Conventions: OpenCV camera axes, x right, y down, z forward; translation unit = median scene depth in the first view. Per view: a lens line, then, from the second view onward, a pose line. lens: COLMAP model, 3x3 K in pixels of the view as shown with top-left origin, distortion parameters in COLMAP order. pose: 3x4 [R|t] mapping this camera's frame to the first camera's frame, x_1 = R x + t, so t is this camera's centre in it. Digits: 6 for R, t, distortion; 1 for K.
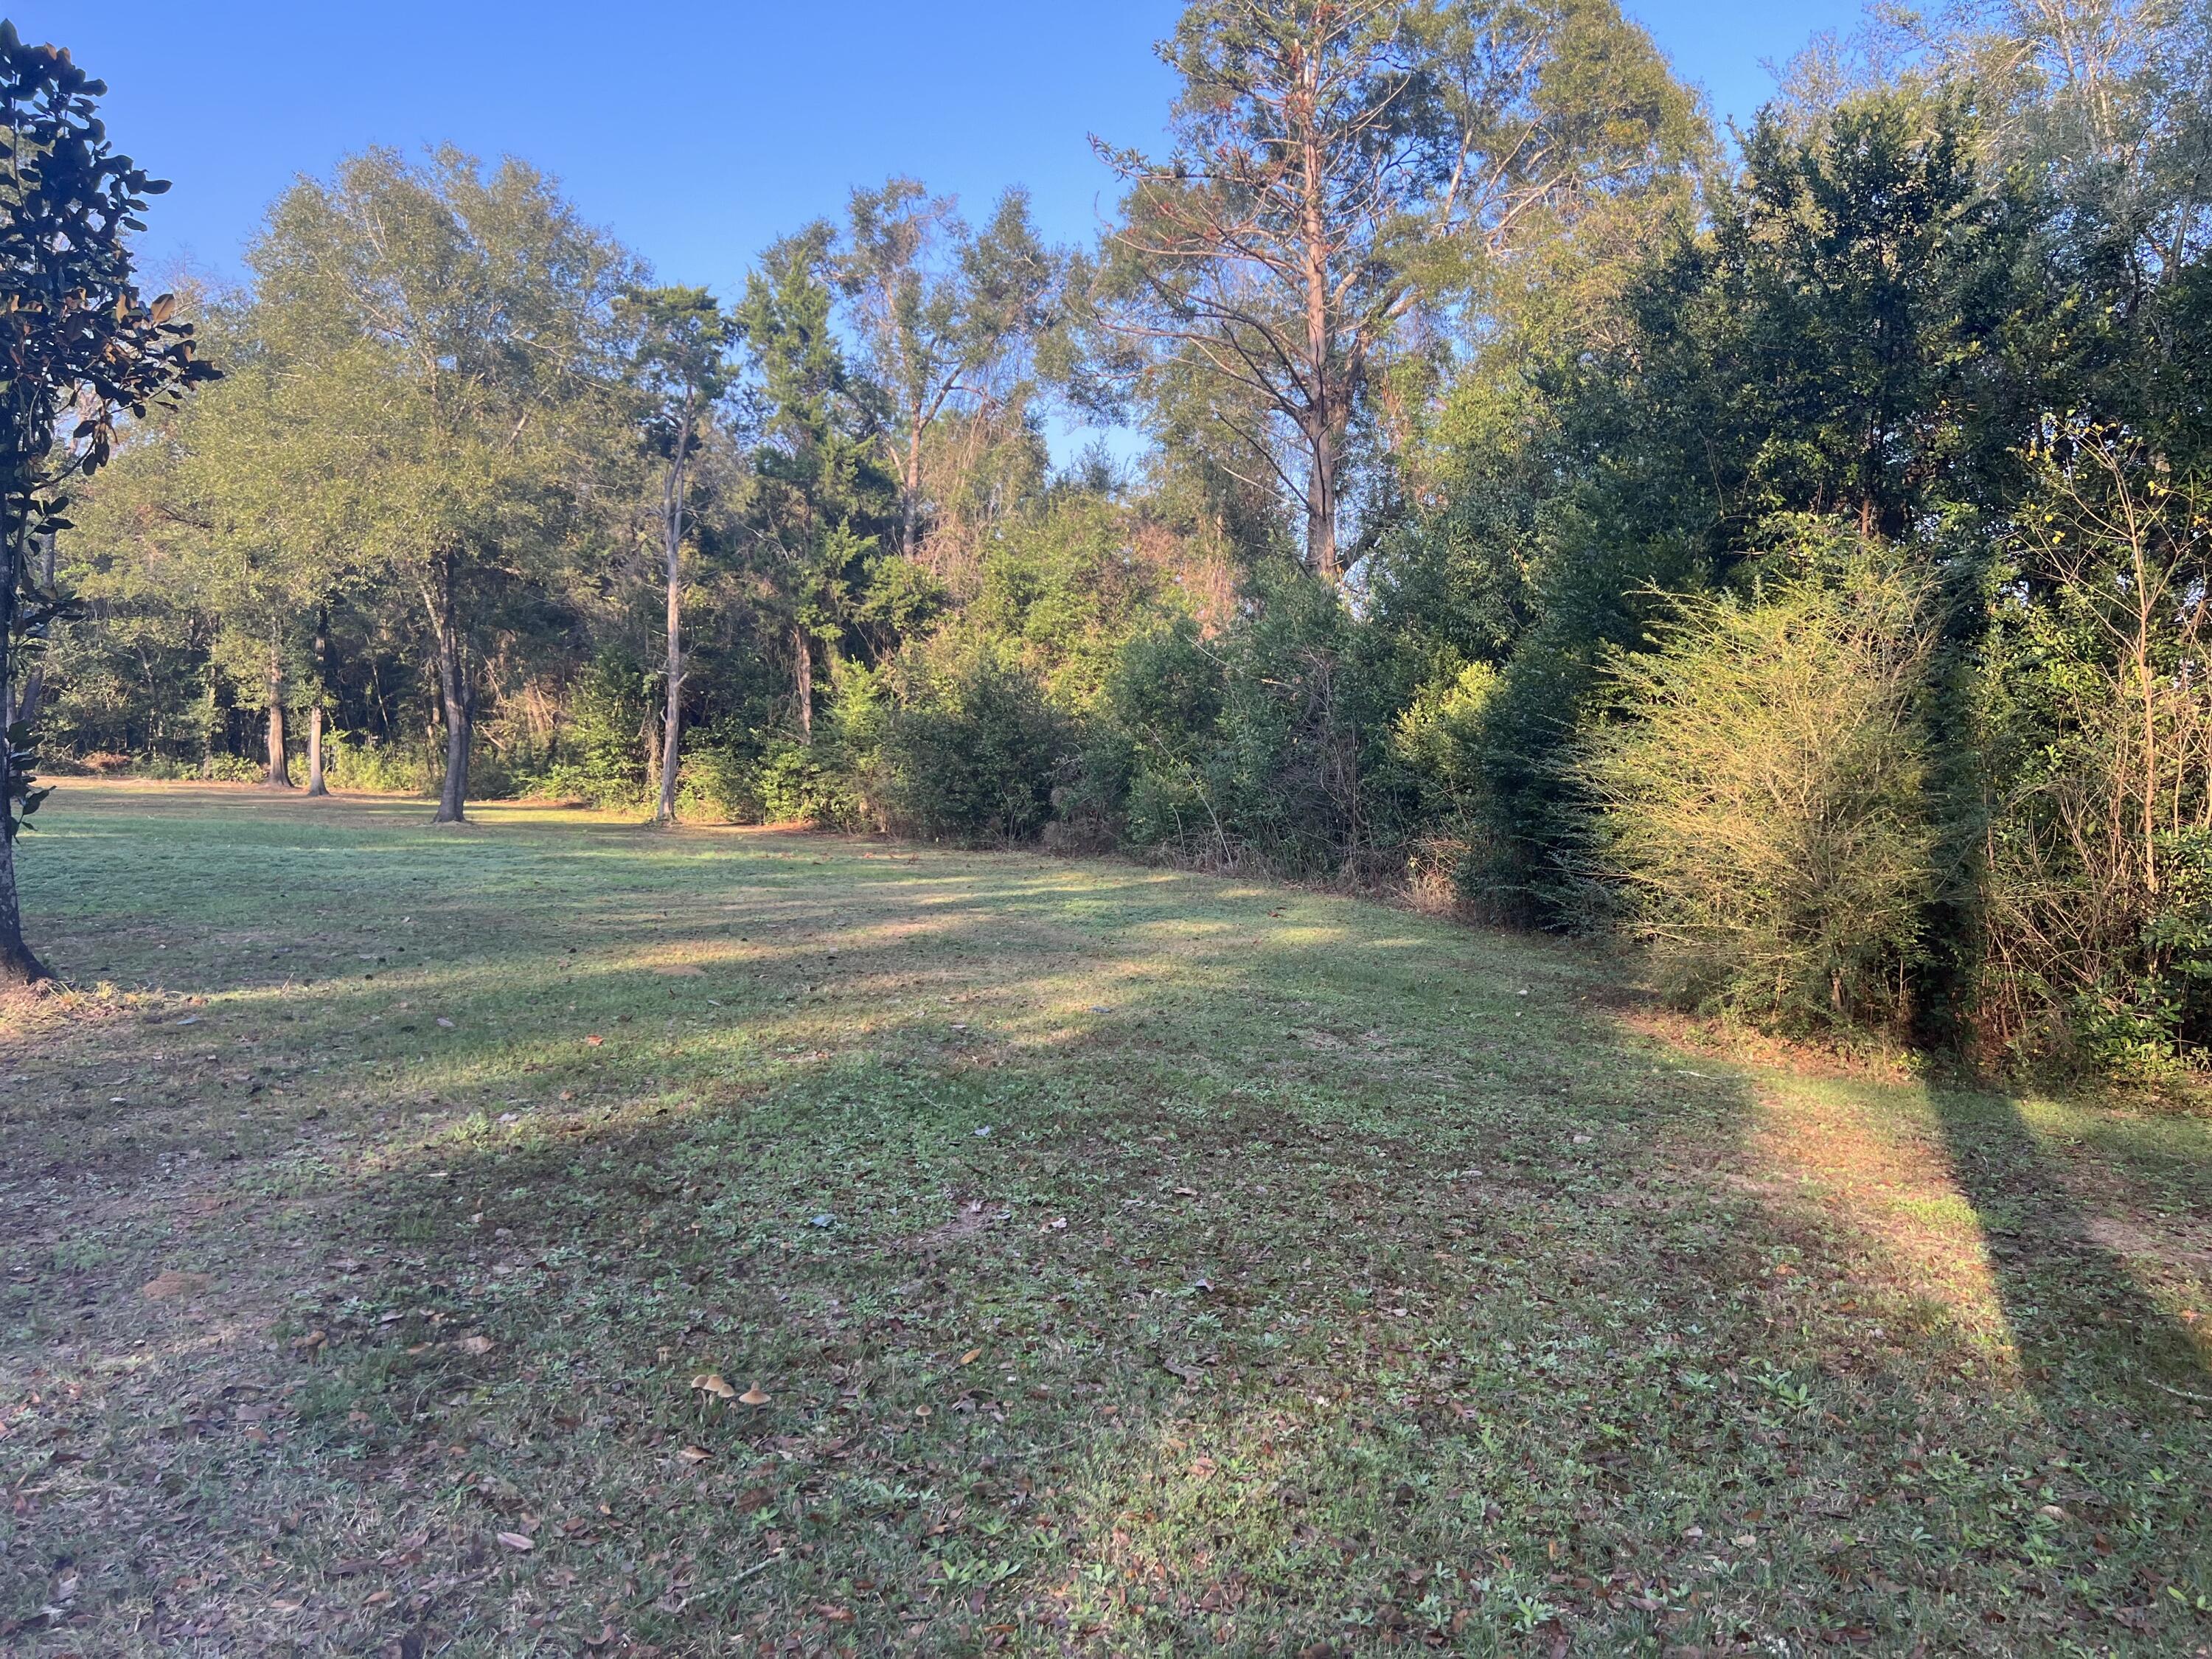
lens RADIAL K [[1671.1, 0, 1098.1], [0, 1671.1, 819.3], [0, 0, 1]] dist [0.065340, -0.066185]
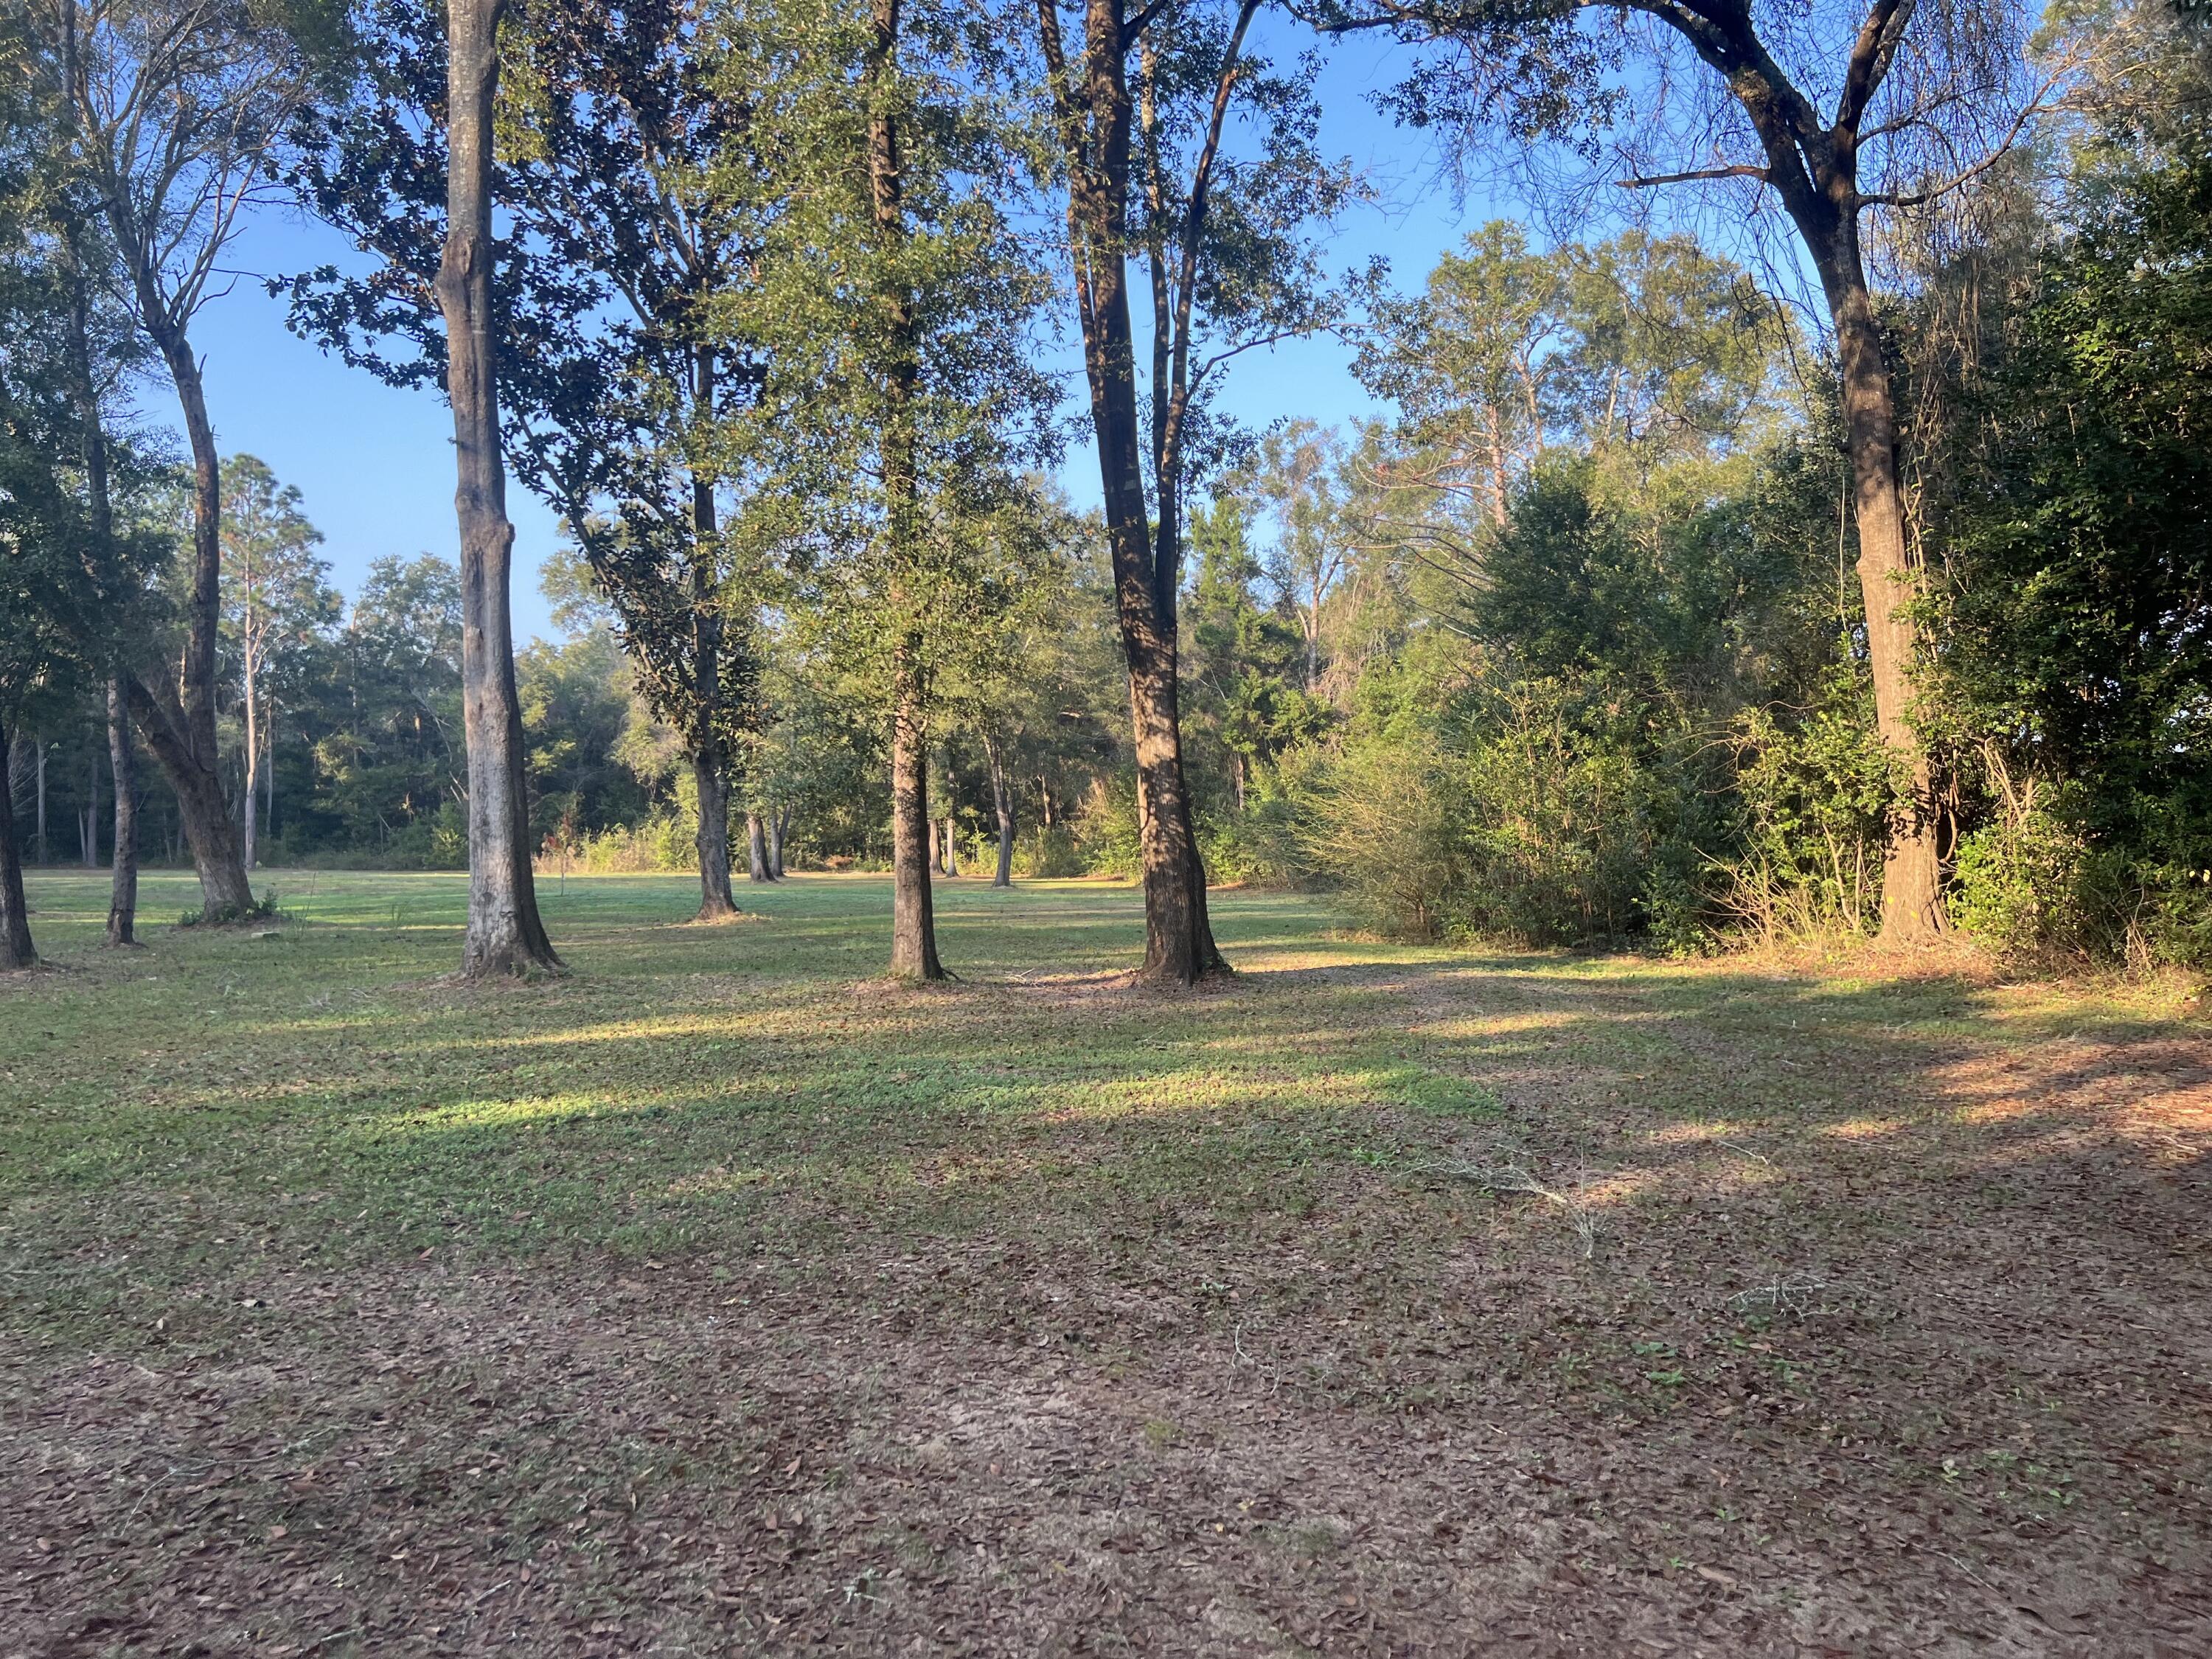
lens RADIAL K [[1671.1, 0, 1098.1], [0, 1671.1, 819.3], [0, 0, 1]] dist [0.065340, -0.066185]
pose [[0.920264, -0.054357, -0.387505, 0.262433], [0.036374, 0.997900, -0.053597, 0.021423], [0.389604, 0.035229, 0.920308, -0.352805]]
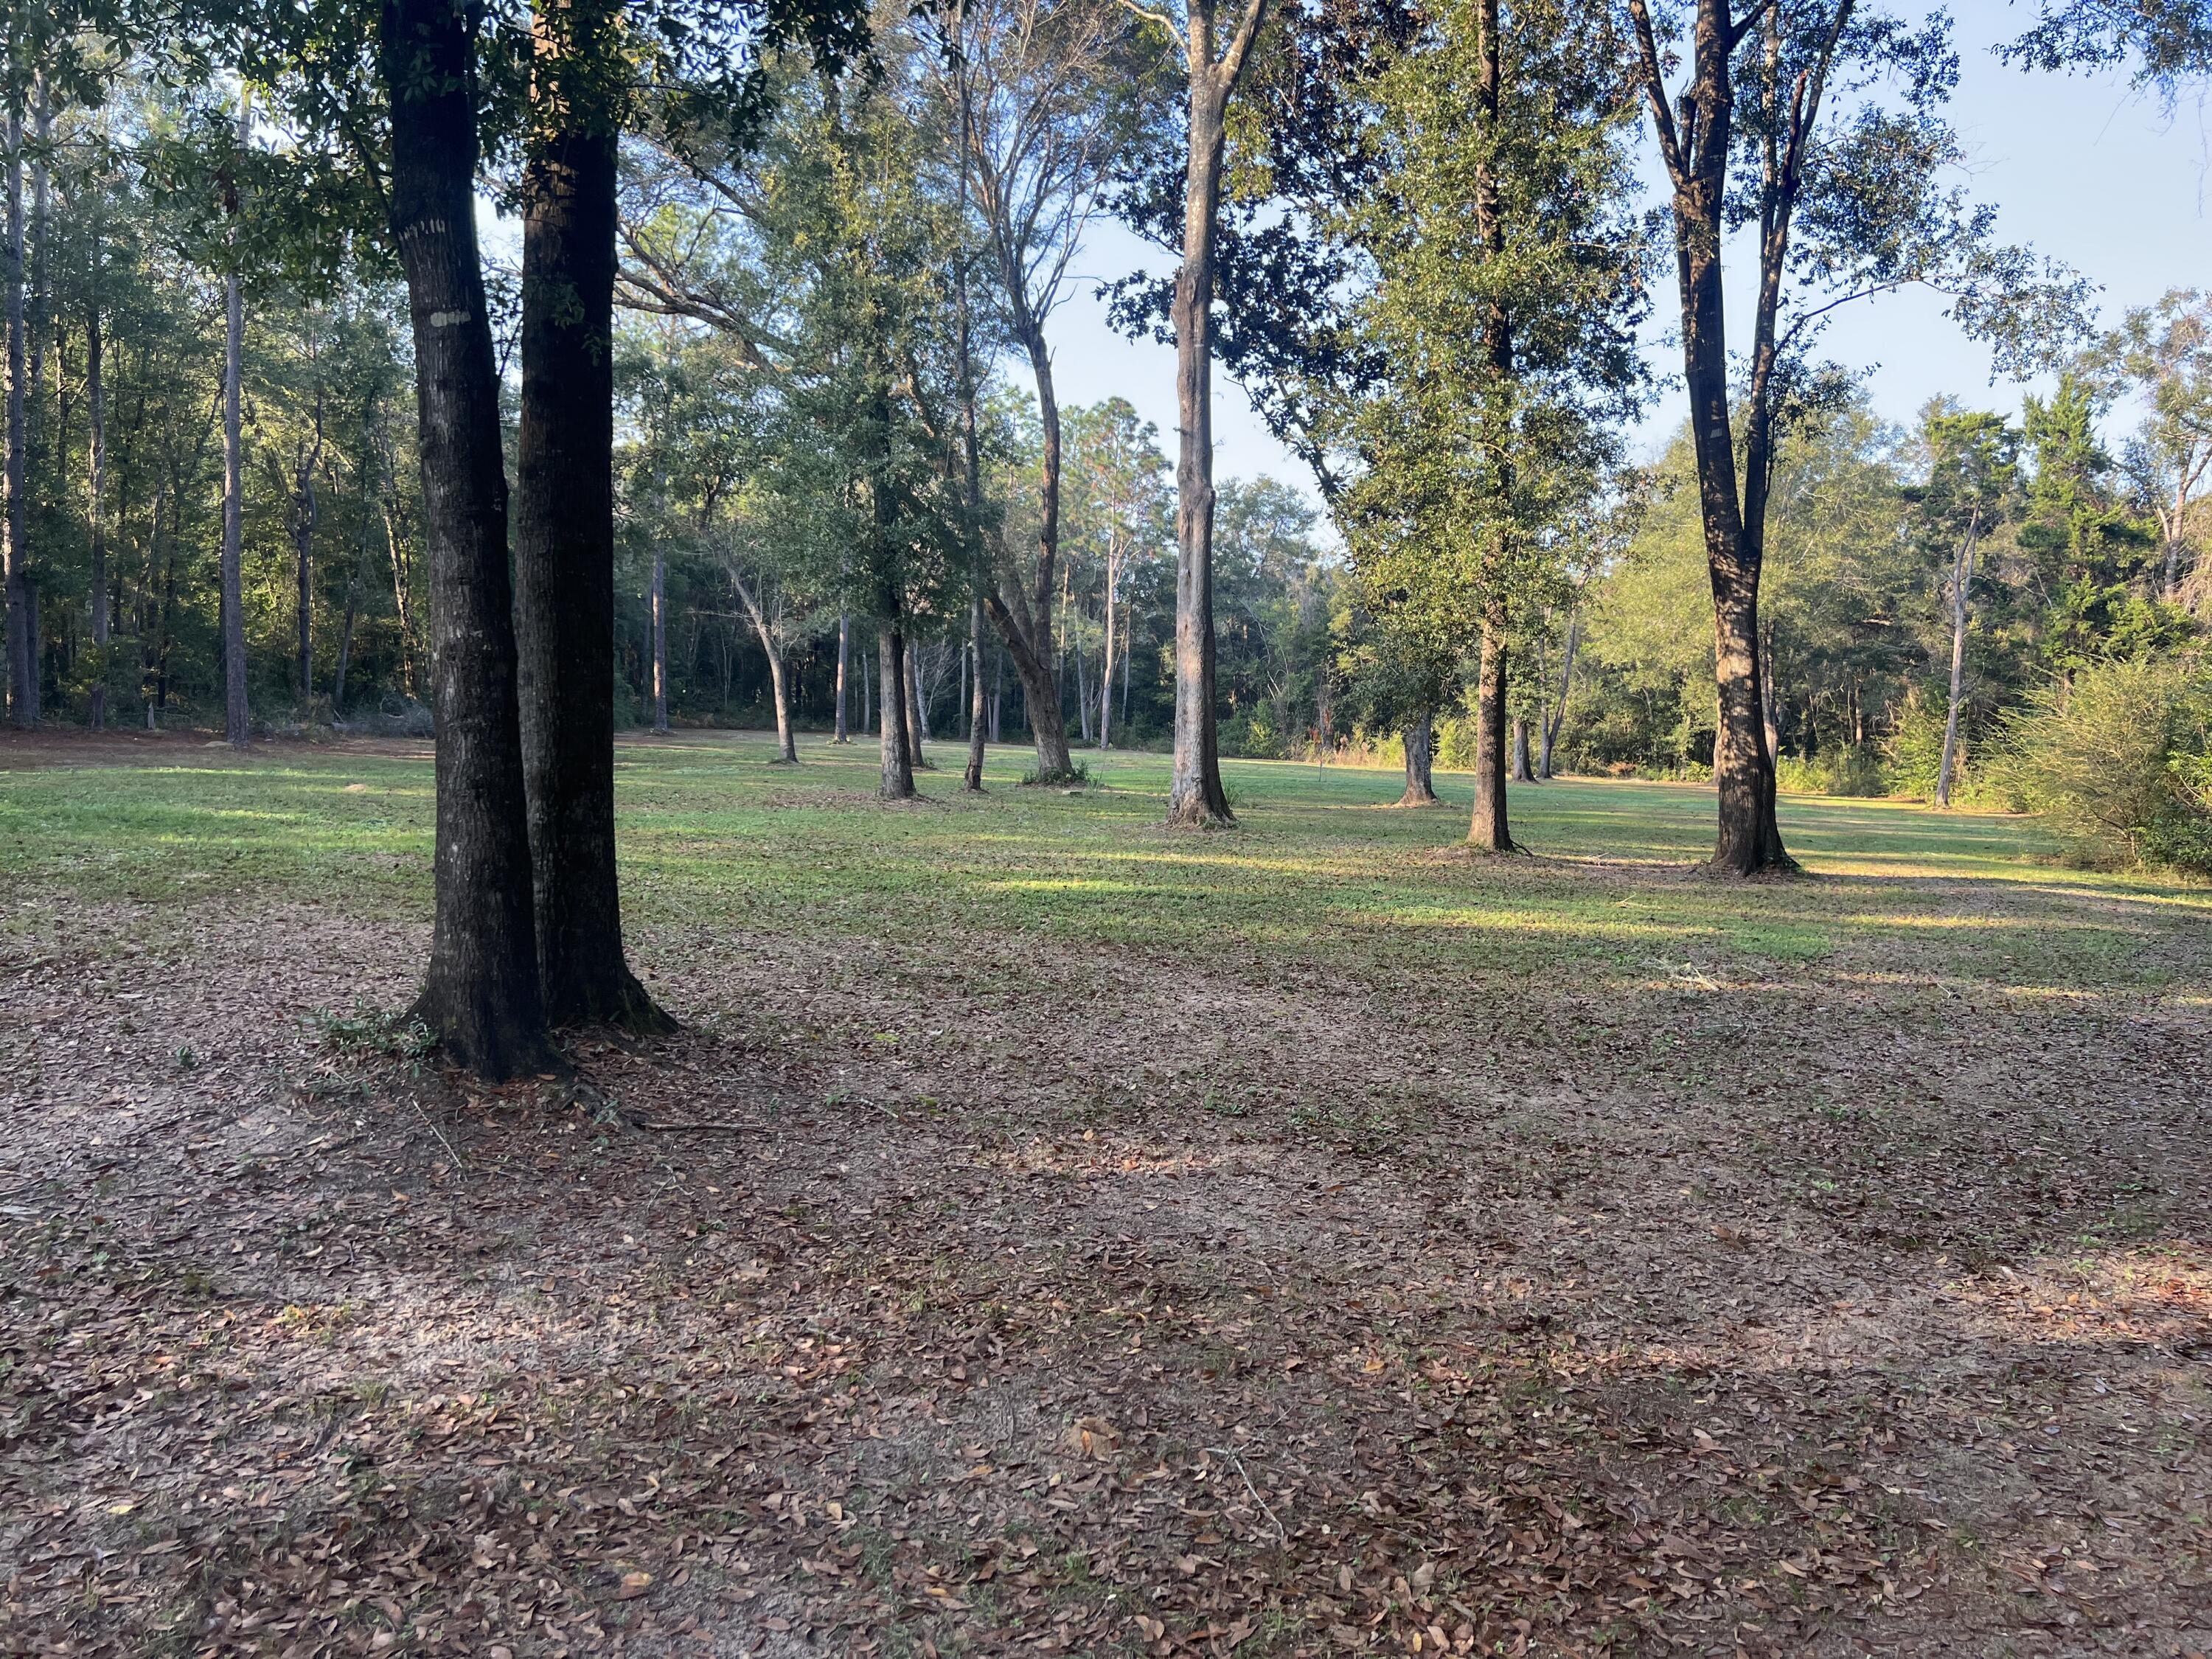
lens RADIAL K [[1671.1, 0, 1098.1], [0, 1671.1, 819.3], [0, 0, 1]] dist [0.065340, -0.066185]
pose [[0.635637, 0.020548, -0.771715, 0.360019], [-0.029582, 0.999560, 0.002249, 0.028710], [0.771421, 0.021400, 0.635965, -0.400420]]
